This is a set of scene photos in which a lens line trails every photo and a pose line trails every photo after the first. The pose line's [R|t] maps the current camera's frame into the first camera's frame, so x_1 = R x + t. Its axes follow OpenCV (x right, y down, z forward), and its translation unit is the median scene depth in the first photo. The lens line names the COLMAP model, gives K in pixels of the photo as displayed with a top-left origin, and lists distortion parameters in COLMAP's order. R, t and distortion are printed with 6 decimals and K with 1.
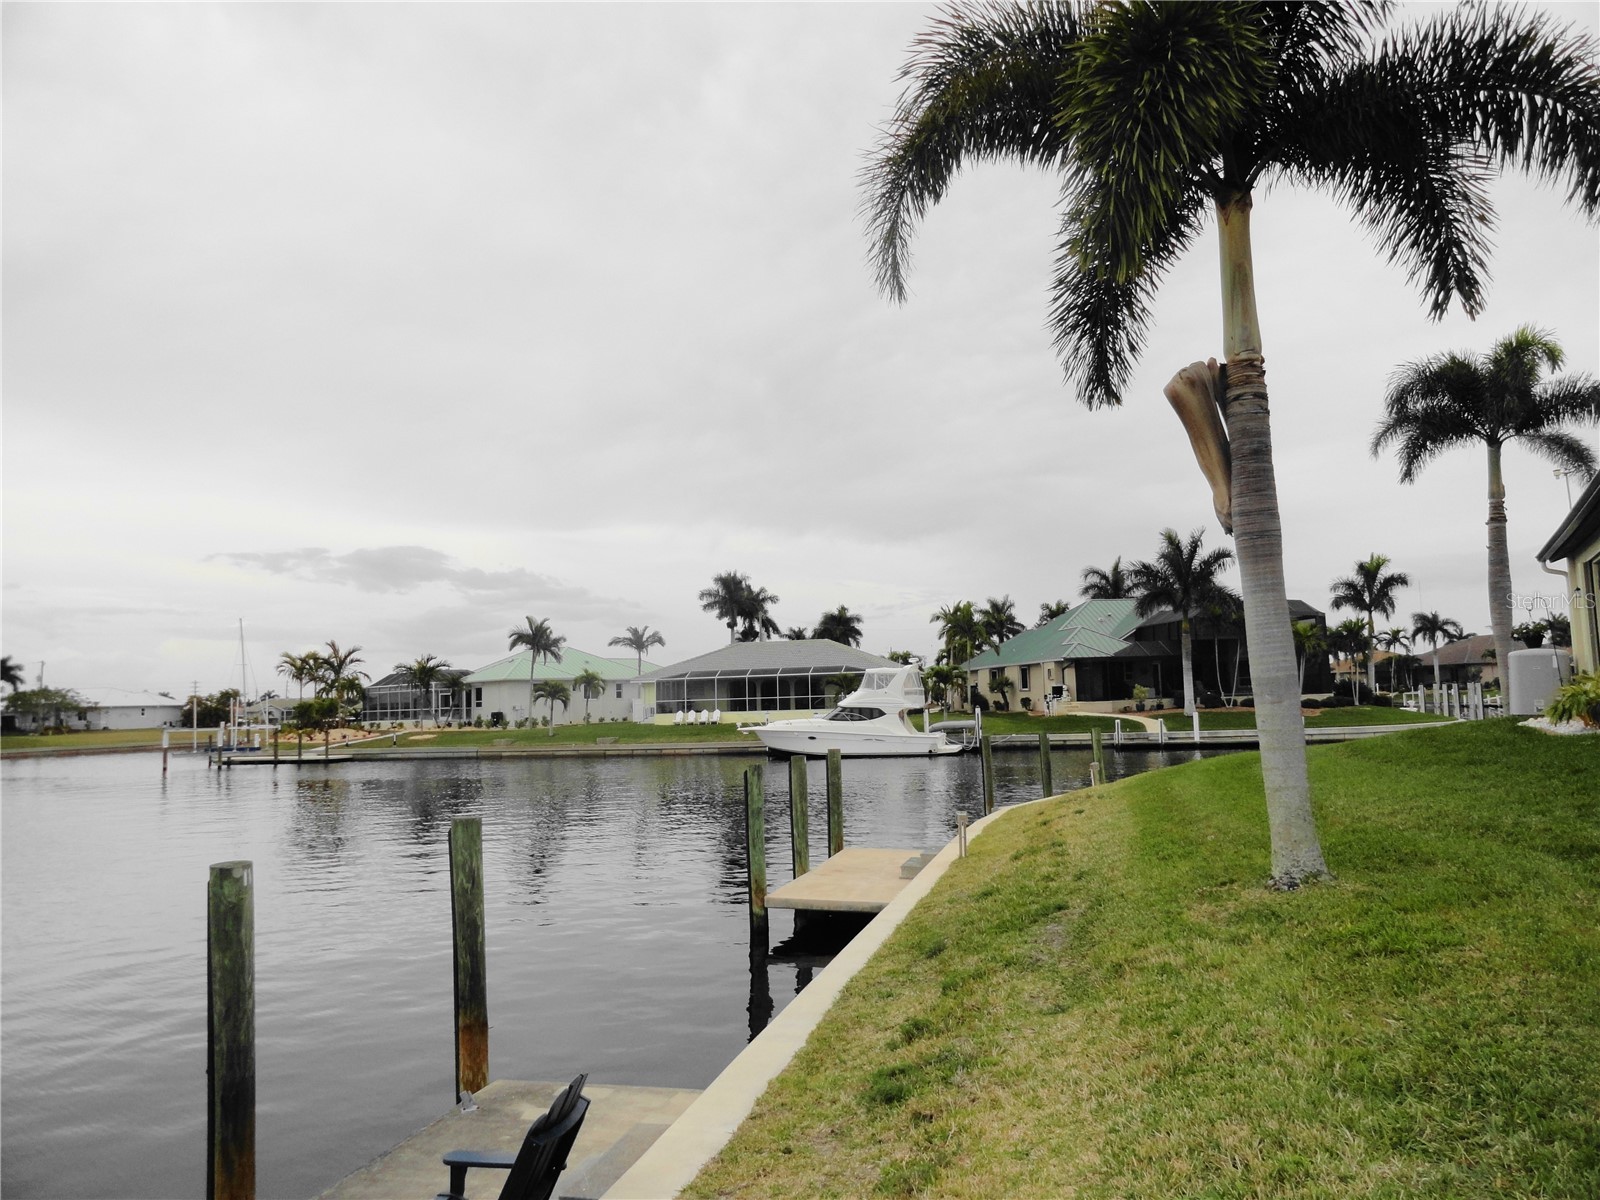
lens RADIAL K [[1106.3, 0, 799.2], [0, 1106.3, 609.2], [0, 0, 1]] dist [0.004115, -0.000122]
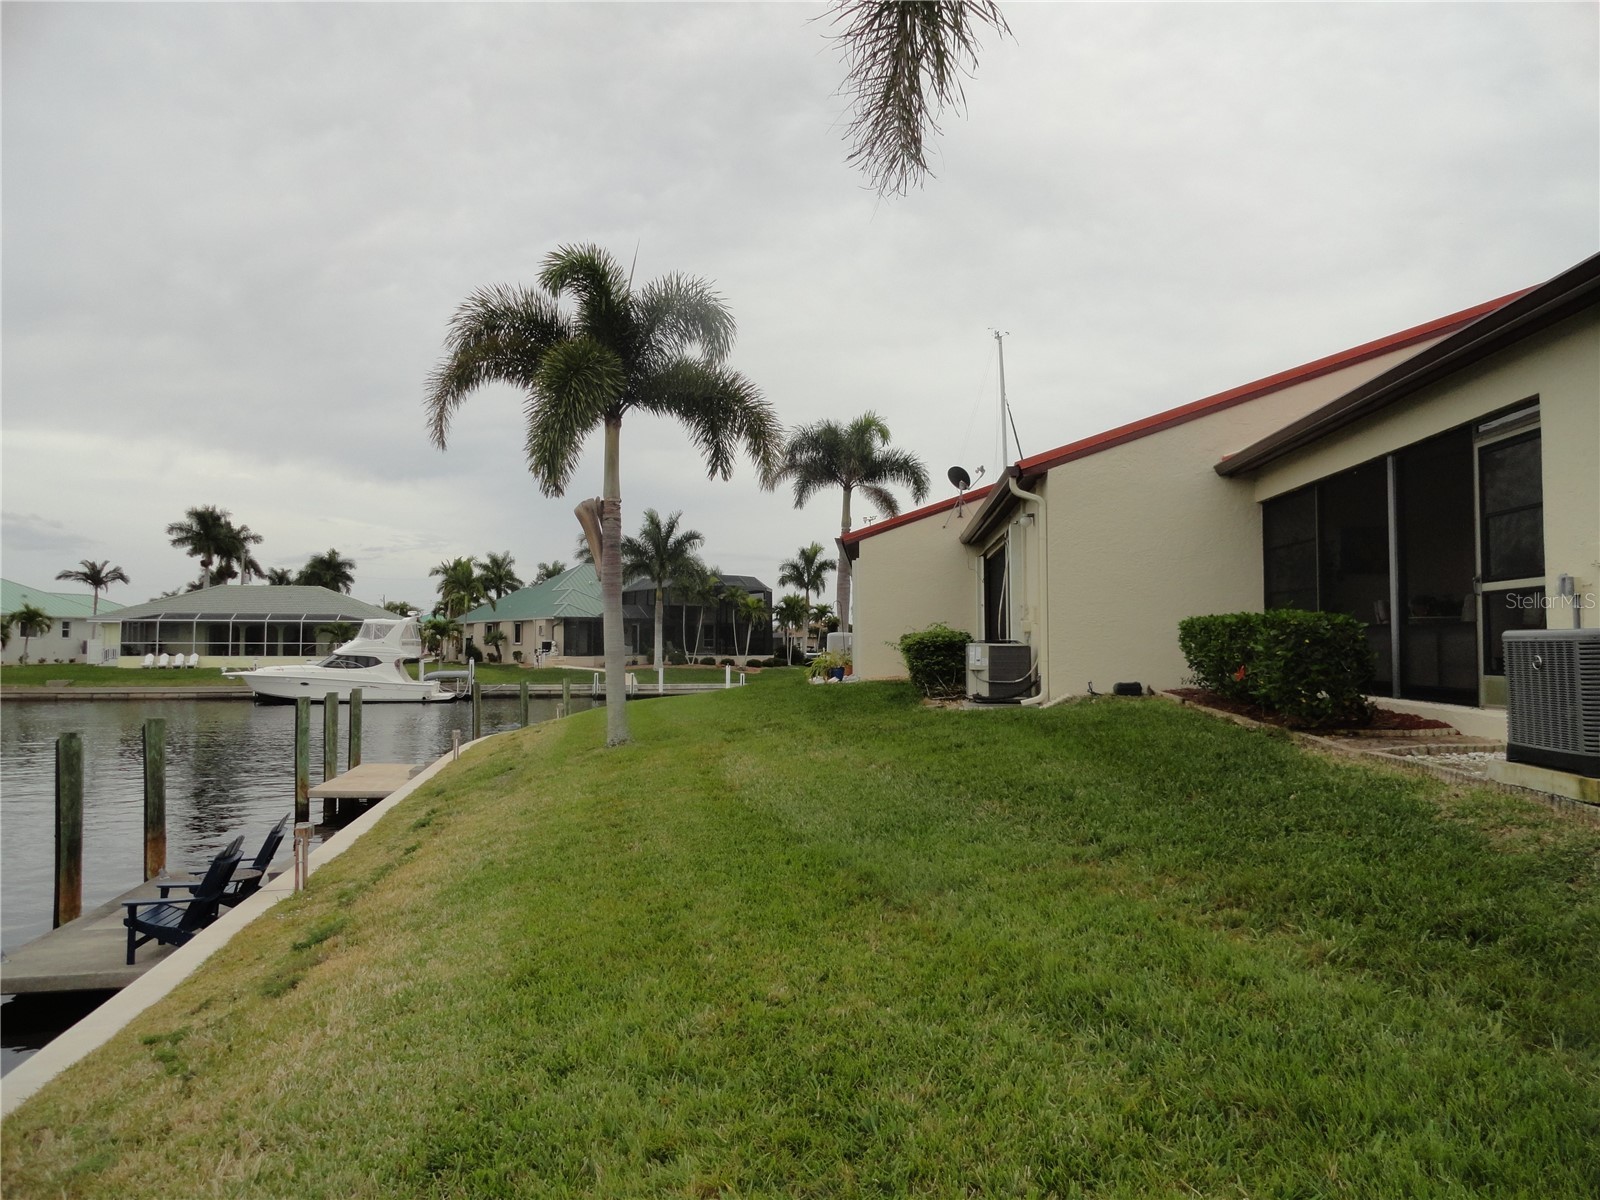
lens RADIAL K [[1106.3, 0, 799.2], [0, 1106.3, 609.2], [0, 0, 1]] dist [0.004115, -0.000122]
pose [[0.901451, 0.047610, 0.430255, -0.016113], [-0.065797, 0.997455, 0.027481, -0.009356], [-0.427852, -0.053082, 0.902289, -0.099425]]
